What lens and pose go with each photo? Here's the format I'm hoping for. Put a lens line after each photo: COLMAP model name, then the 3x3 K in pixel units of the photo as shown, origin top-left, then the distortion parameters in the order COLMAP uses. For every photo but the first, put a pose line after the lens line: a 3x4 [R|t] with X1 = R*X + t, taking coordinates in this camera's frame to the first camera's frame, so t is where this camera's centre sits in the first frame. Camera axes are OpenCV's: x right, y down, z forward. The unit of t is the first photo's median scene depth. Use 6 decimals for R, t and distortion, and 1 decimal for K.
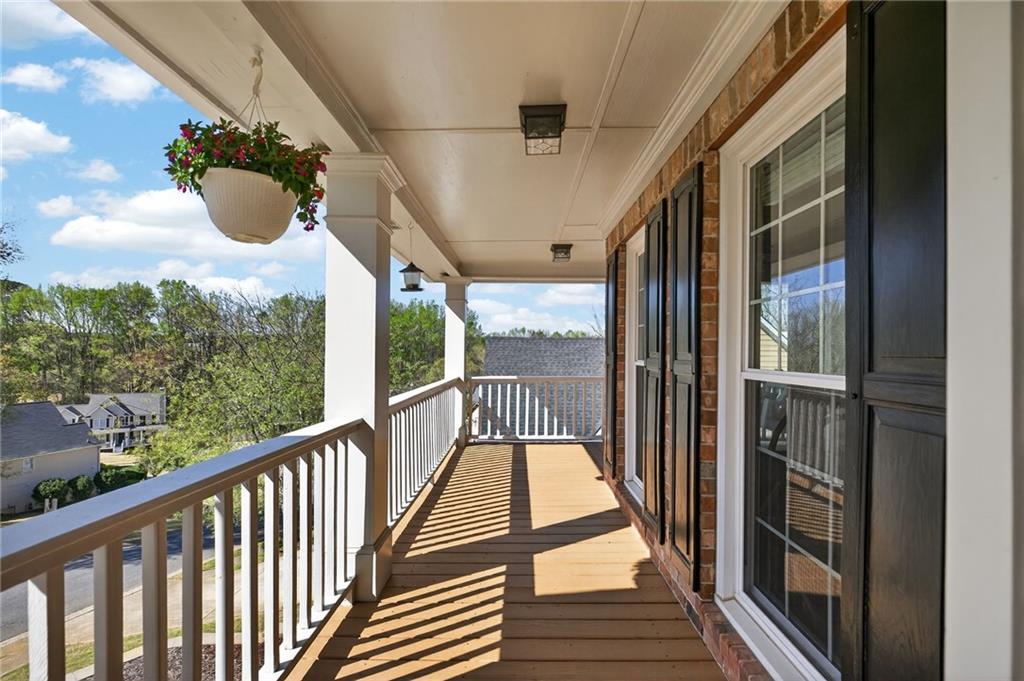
lens RADIAL K [[467.1, 0, 513.4], [0, 467.1, 350.2], [0, 0, 1]] dist [0.005940, -0.000951]
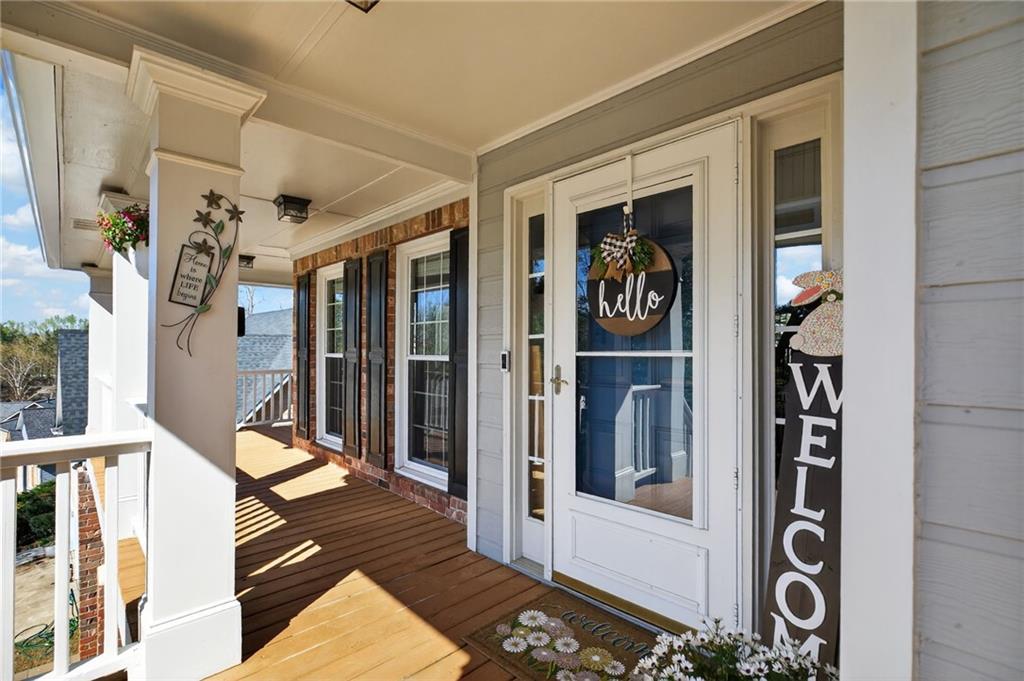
lens RADIAL K [[467.1, 0, 513.8], [0, 467.1, 343.5], [0, 0, 1]] dist [0.005940, -0.000951]
pose [[0.720033, 0.004001, 0.693928, -0.564957], [0.001355, 0.999973, -0.007172, 0.003947], [-0.693938, 0.006104, 0.720009, -0.762844]]
